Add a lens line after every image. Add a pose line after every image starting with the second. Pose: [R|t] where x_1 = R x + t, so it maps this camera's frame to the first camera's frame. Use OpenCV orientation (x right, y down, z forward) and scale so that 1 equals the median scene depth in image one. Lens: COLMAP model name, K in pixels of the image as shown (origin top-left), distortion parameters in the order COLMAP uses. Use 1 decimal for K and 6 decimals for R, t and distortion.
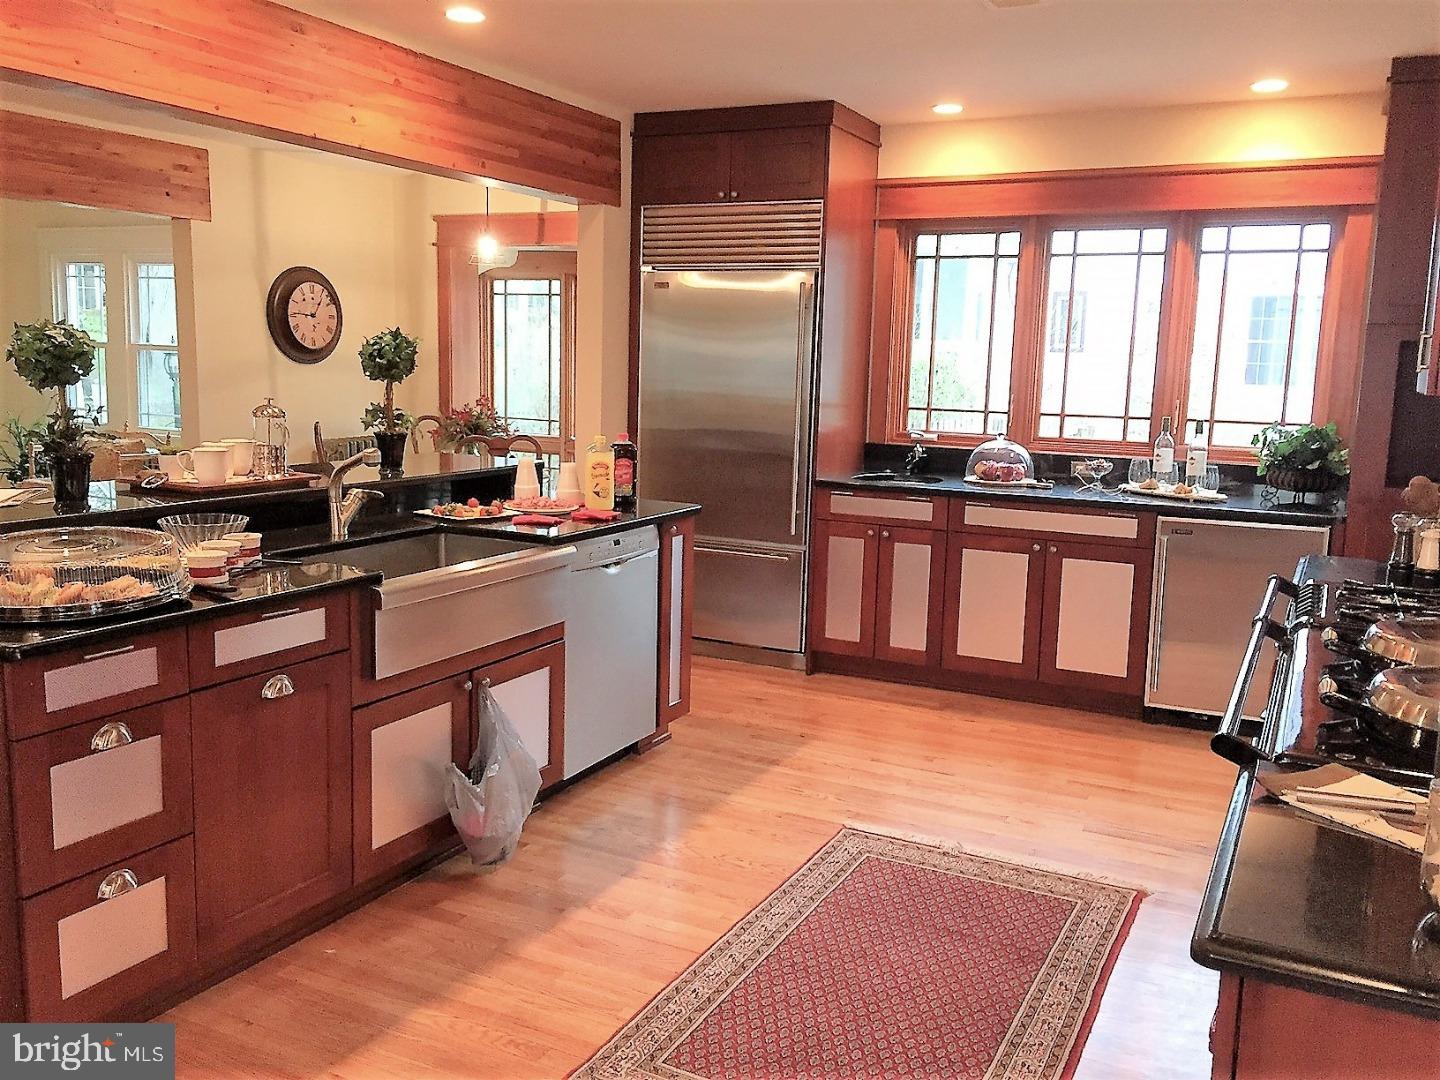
lens RADIAL K [[1216.5, 0, 726.0], [0, 1216.5, 540.7], [0, 0, 1]] dist [0.017705, 0.000314]
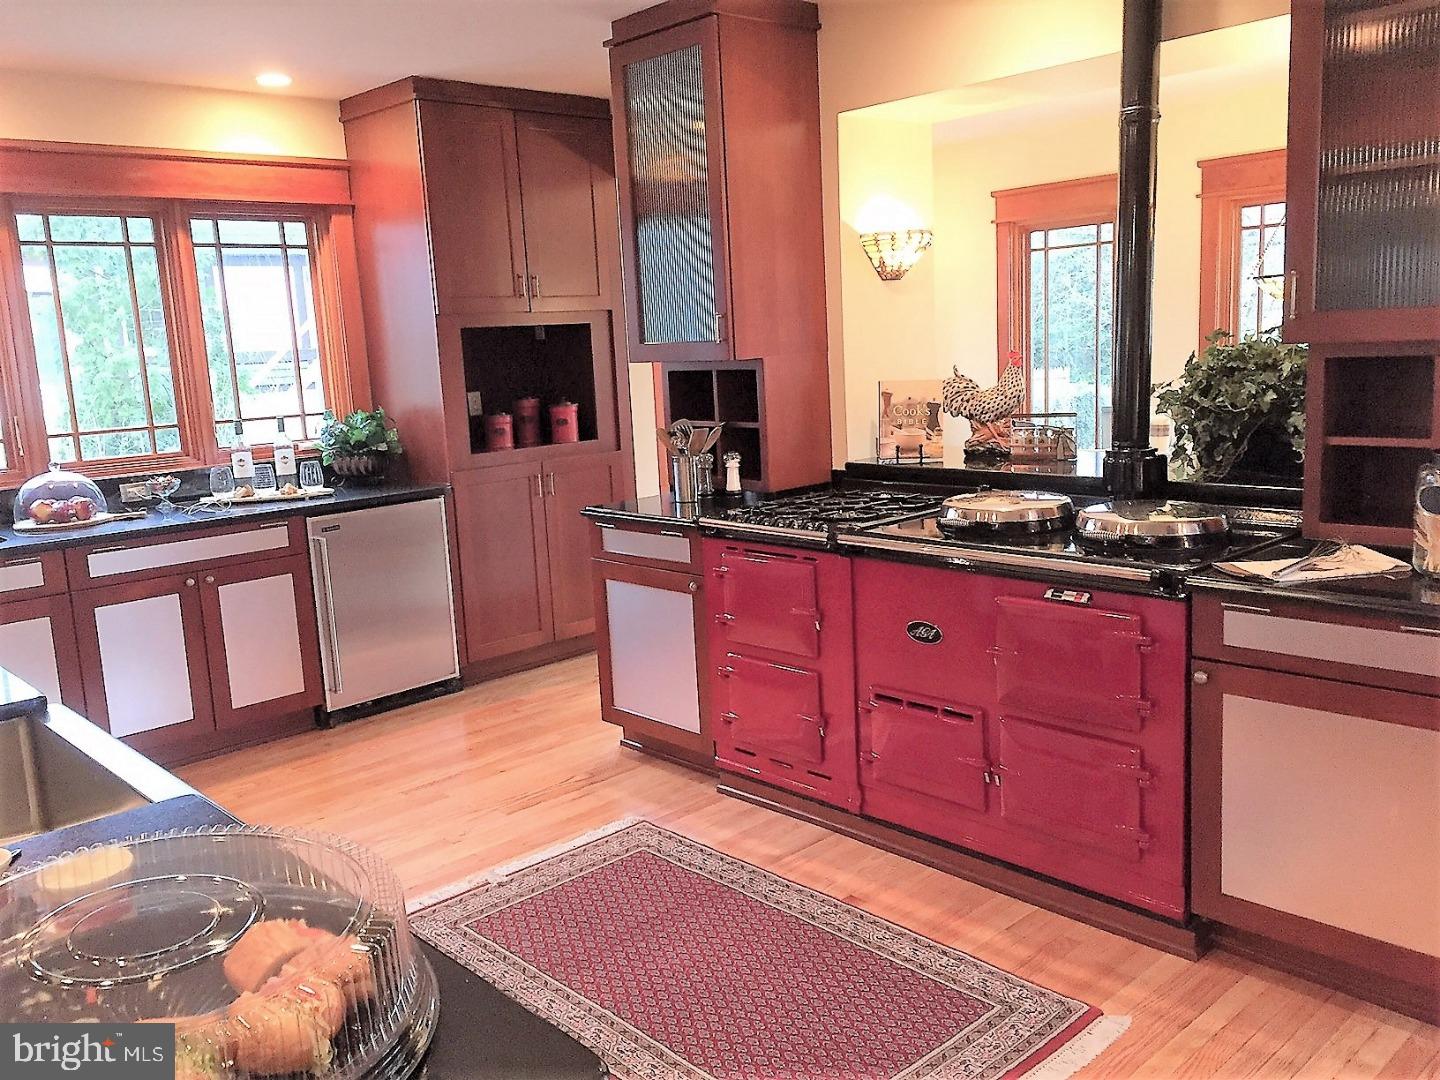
lens RADIAL K [[1216.5, 0, 723.7], [0, 1216.5, 539.8], [0, 0, 1]] dist [0.017705, 0.000314]
pose [[0.349618, -0.202005, 0.914856, -0.404203], [0.200845, 0.969938, 0.137414, -0.067697], [-0.915111, 0.135701, 0.379680, 0.320109]]
